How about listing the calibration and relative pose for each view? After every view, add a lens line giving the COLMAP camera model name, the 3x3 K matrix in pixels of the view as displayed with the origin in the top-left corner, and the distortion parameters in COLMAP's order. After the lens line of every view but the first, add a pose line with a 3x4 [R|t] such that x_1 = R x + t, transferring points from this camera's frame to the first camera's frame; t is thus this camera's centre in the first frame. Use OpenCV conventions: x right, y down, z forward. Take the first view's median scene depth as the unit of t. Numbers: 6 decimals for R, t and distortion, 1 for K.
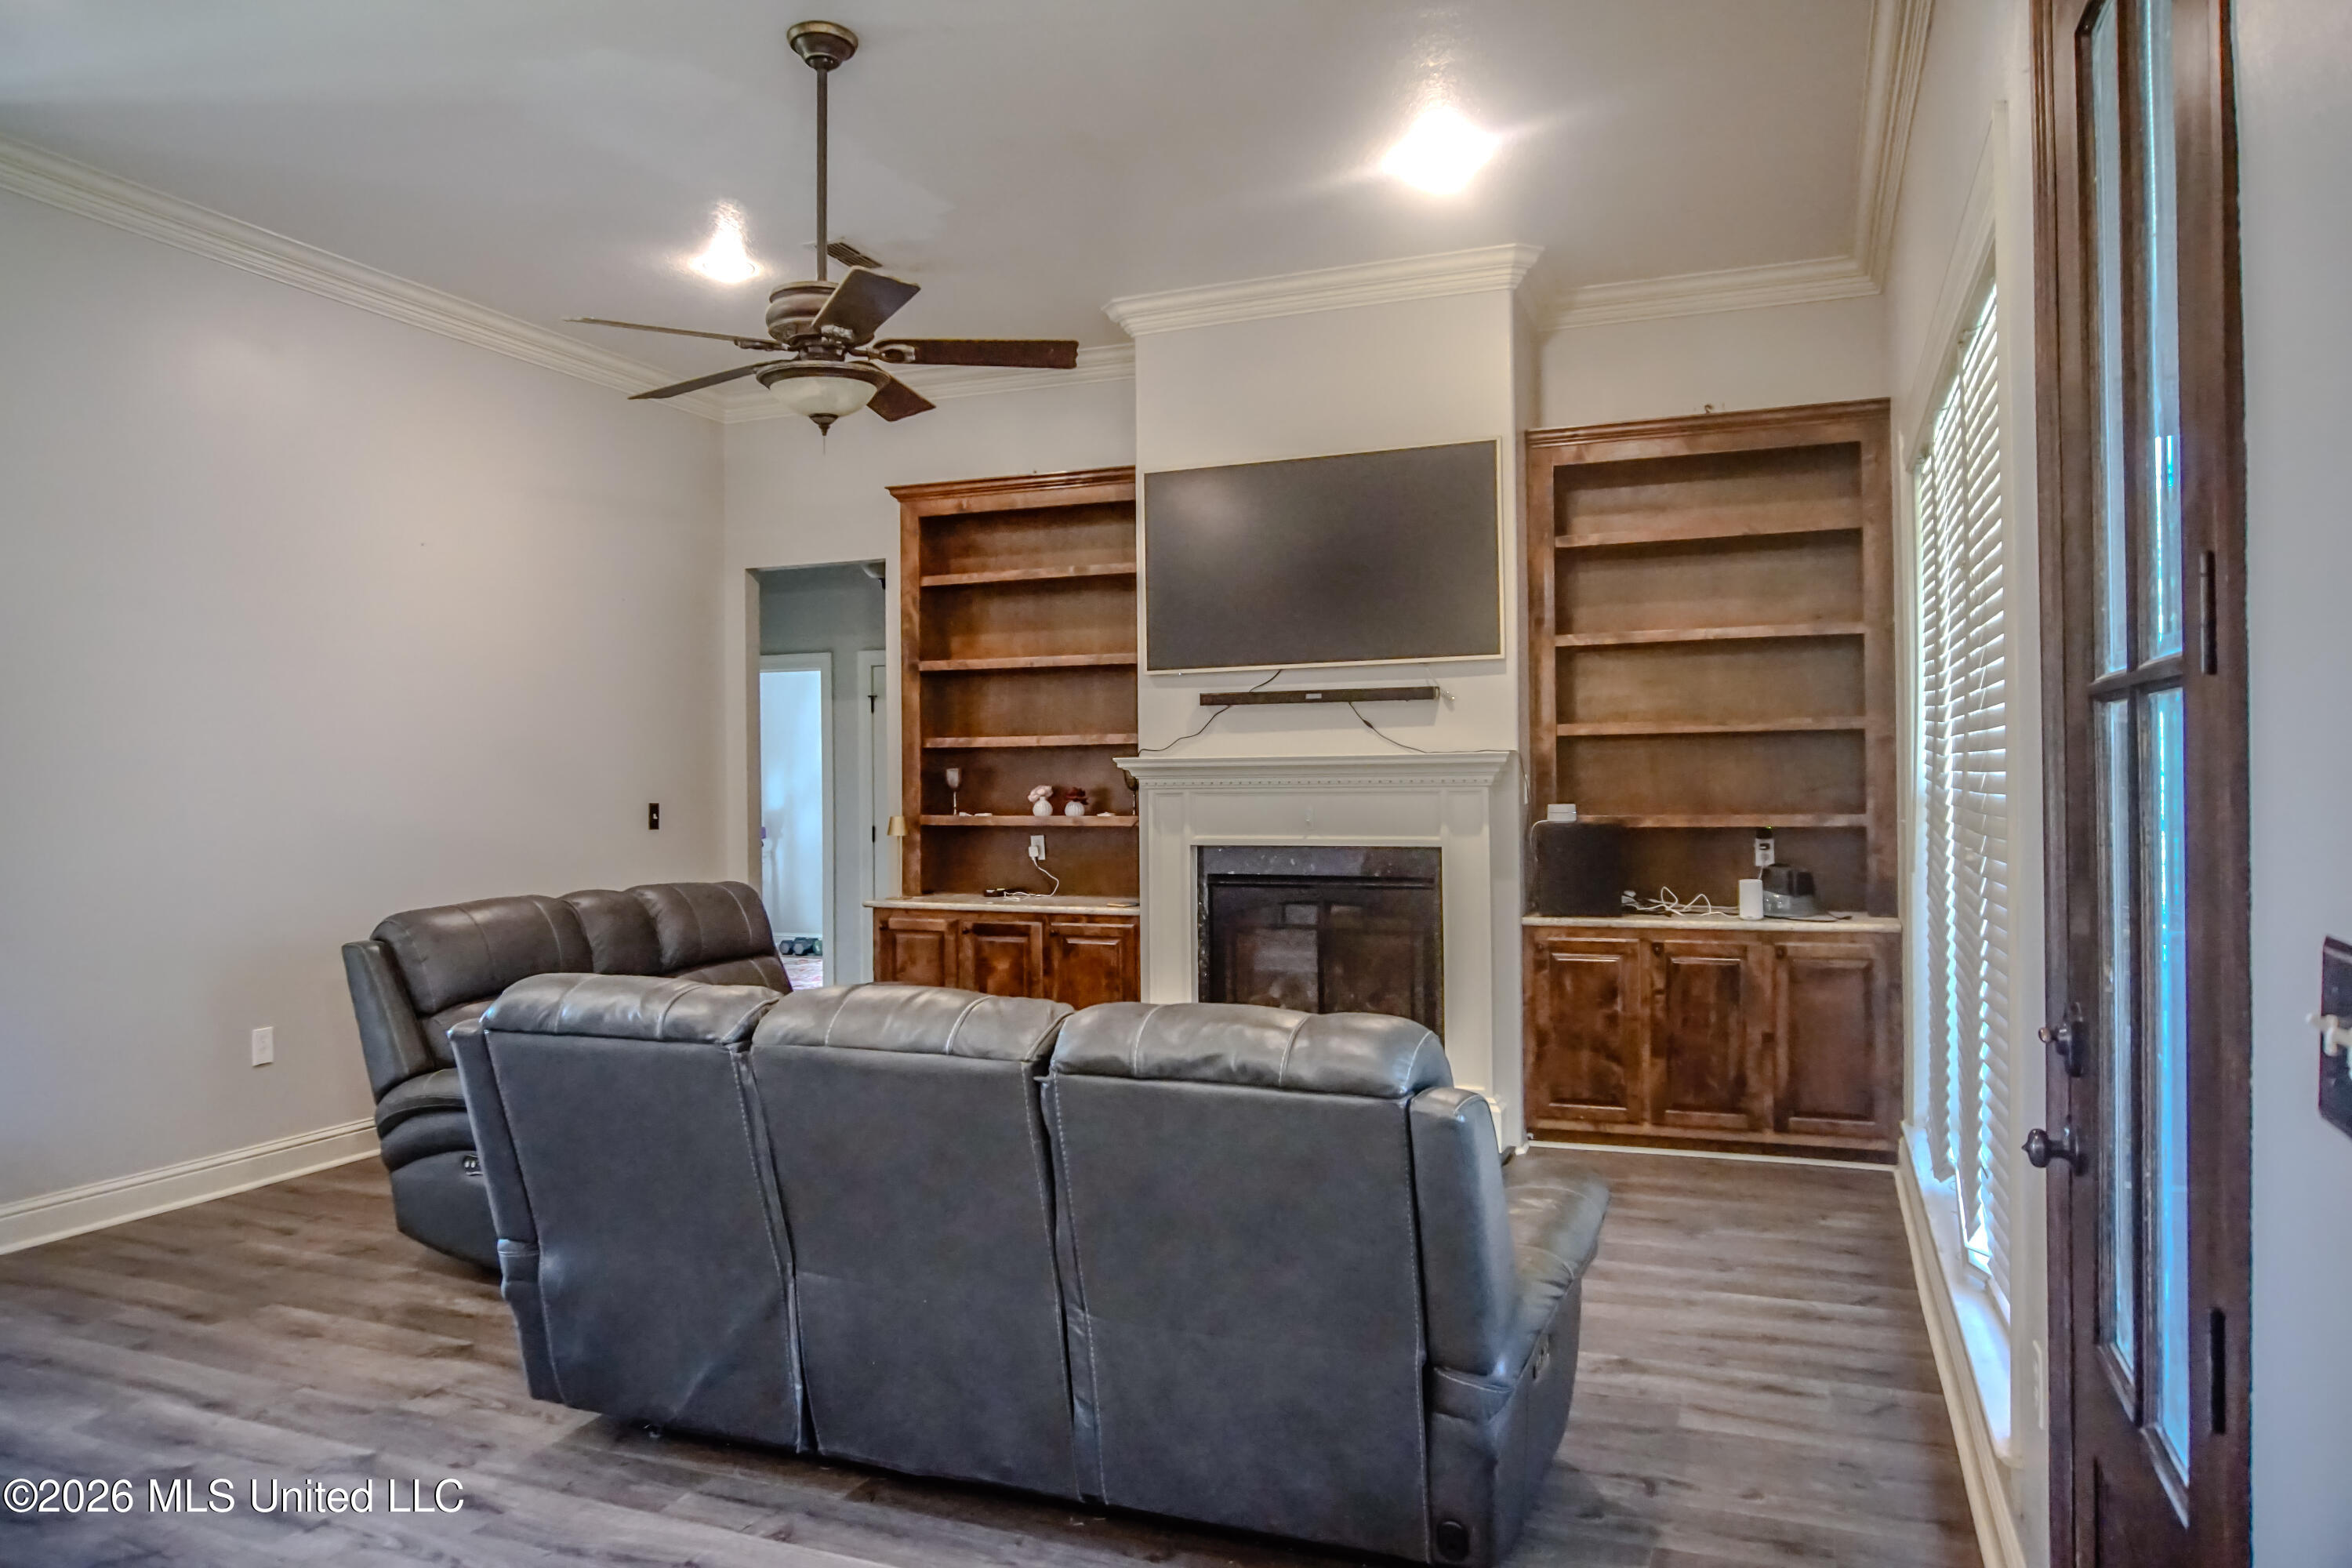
lens RADIAL K [[1571.9, 0, 1175.5], [0, 1571.9, 780.9], [0, 0, 1]] dist [-0.054234, 0.045287]
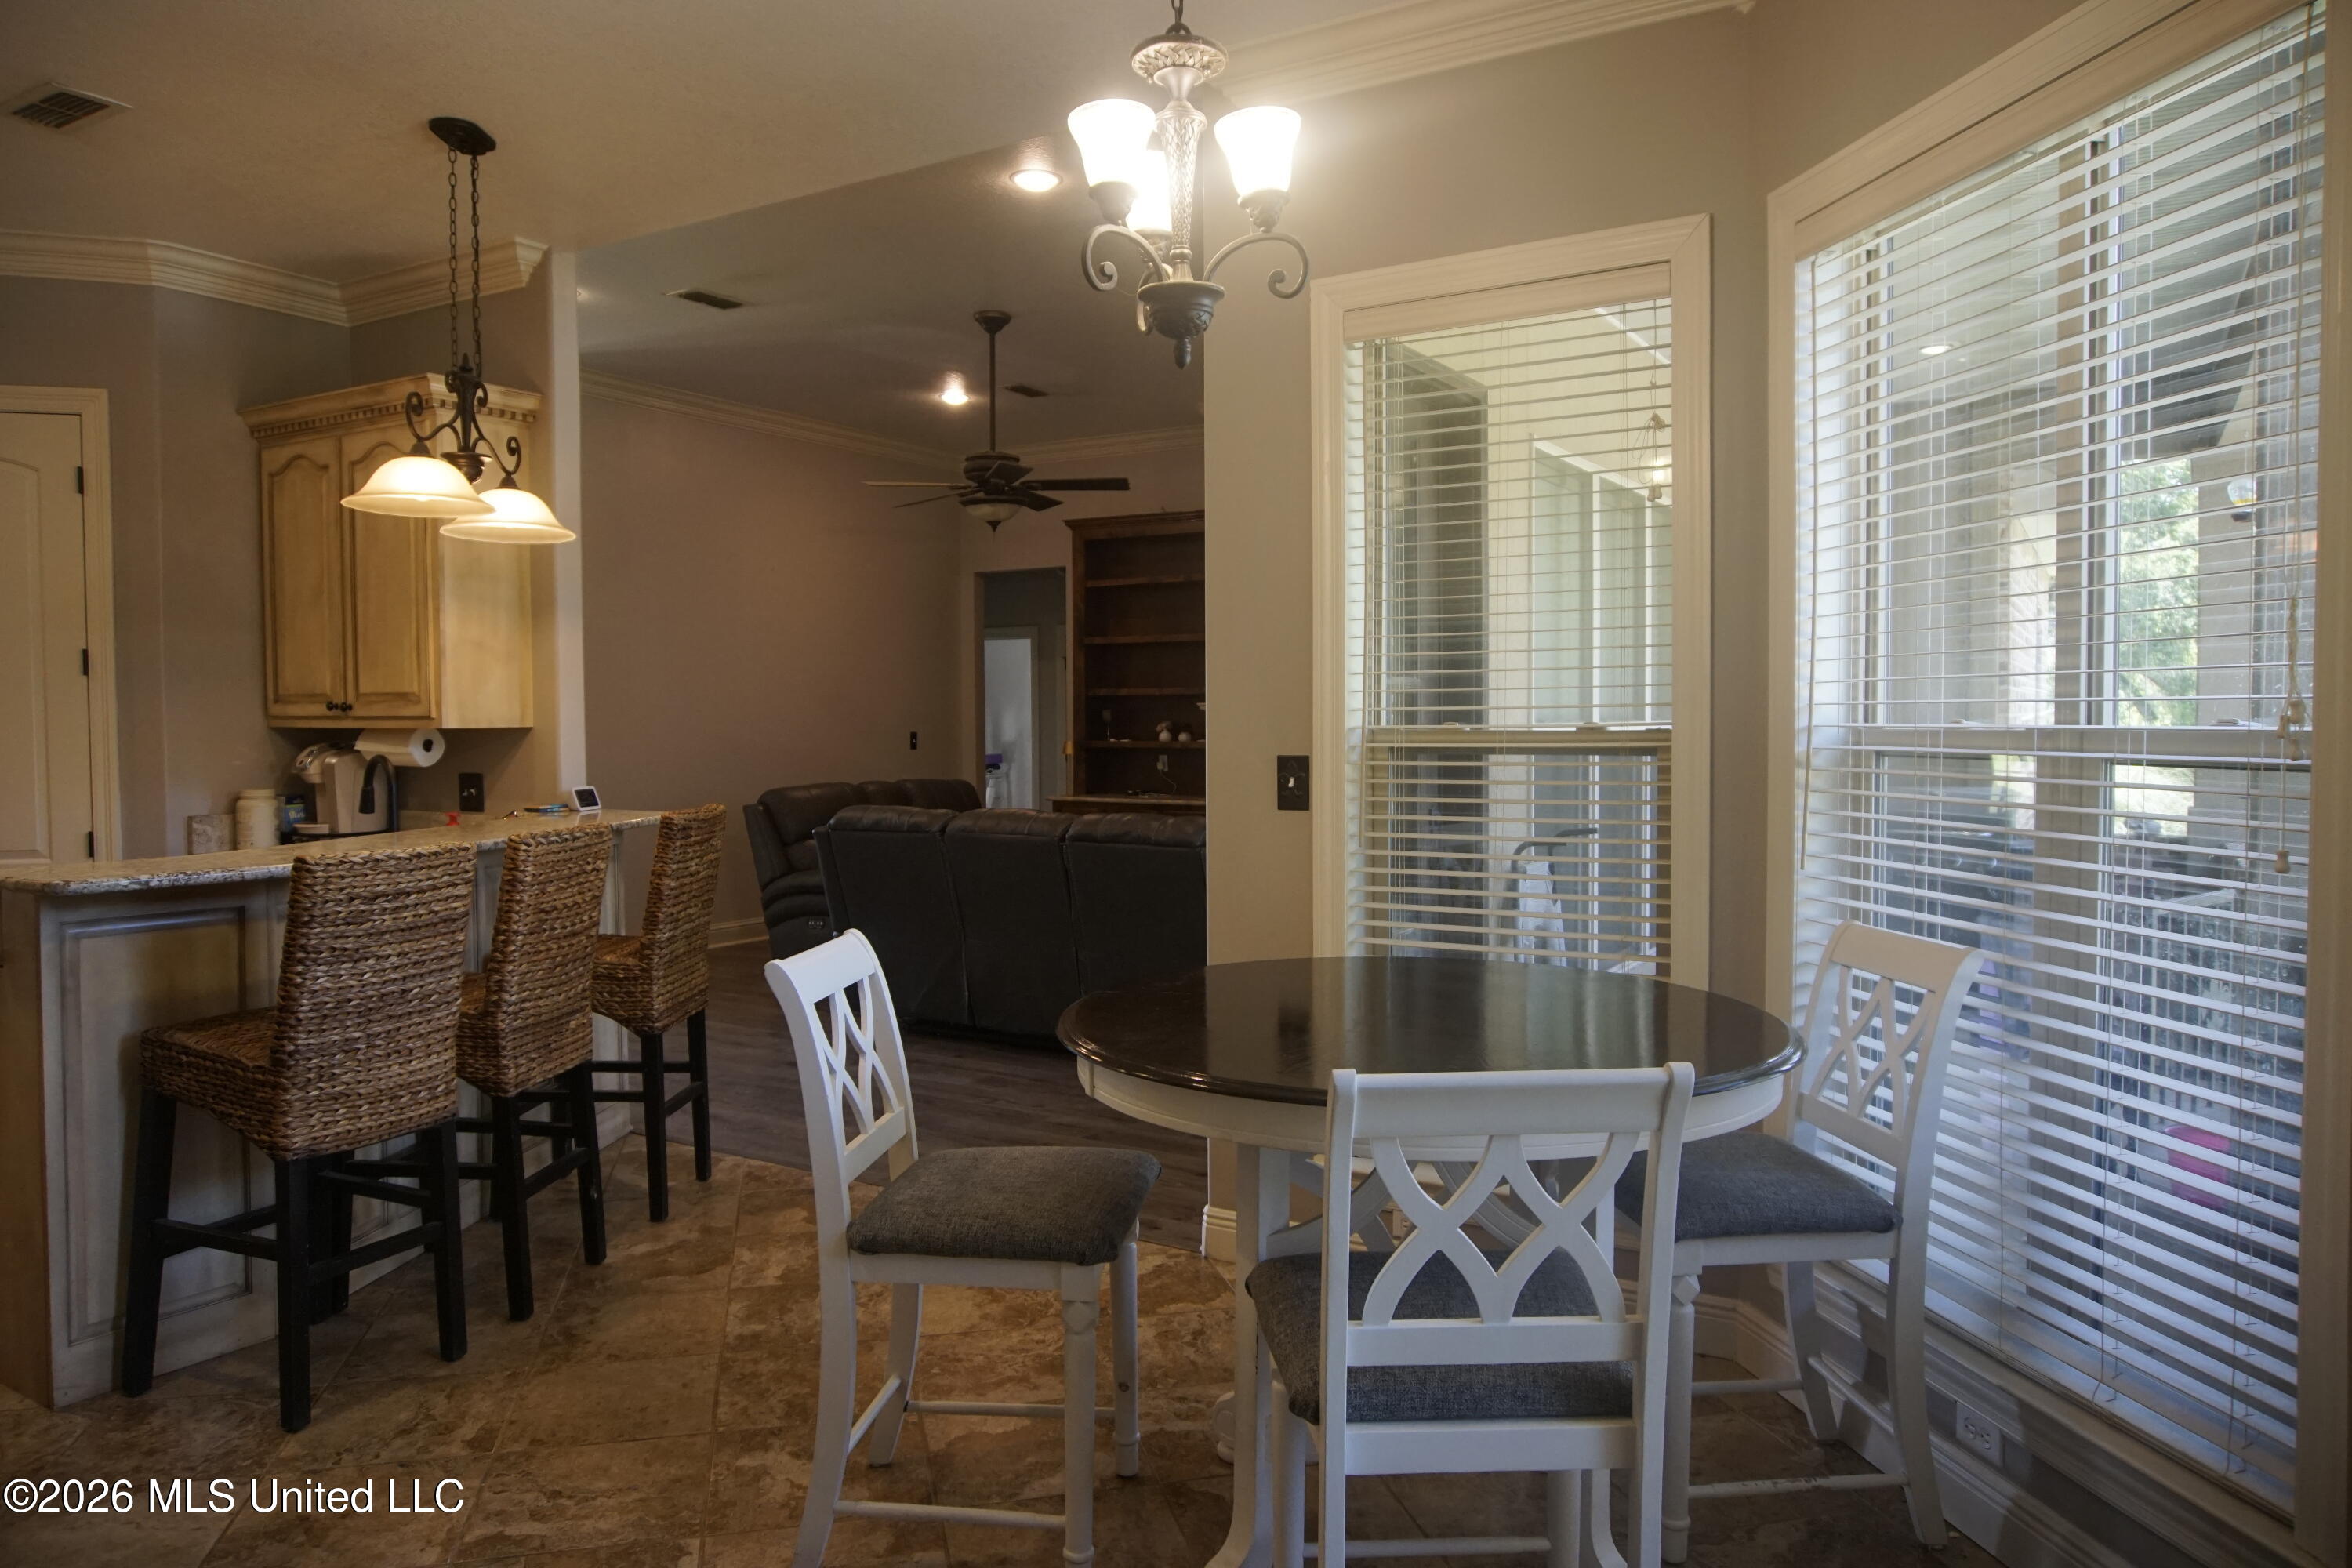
lens RADIAL K [[1571.9, 0, 1175.5], [0, 1571.9, 780.9], [0, 0, 1]] dist [-0.054234, 0.045287]
pose [[0.986352, 0.011850, -0.164225, 0.172090], [-0.005625, 0.999250, 0.038317, 0.002293], [0.164555, -0.036870, 0.985678, -0.472238]]
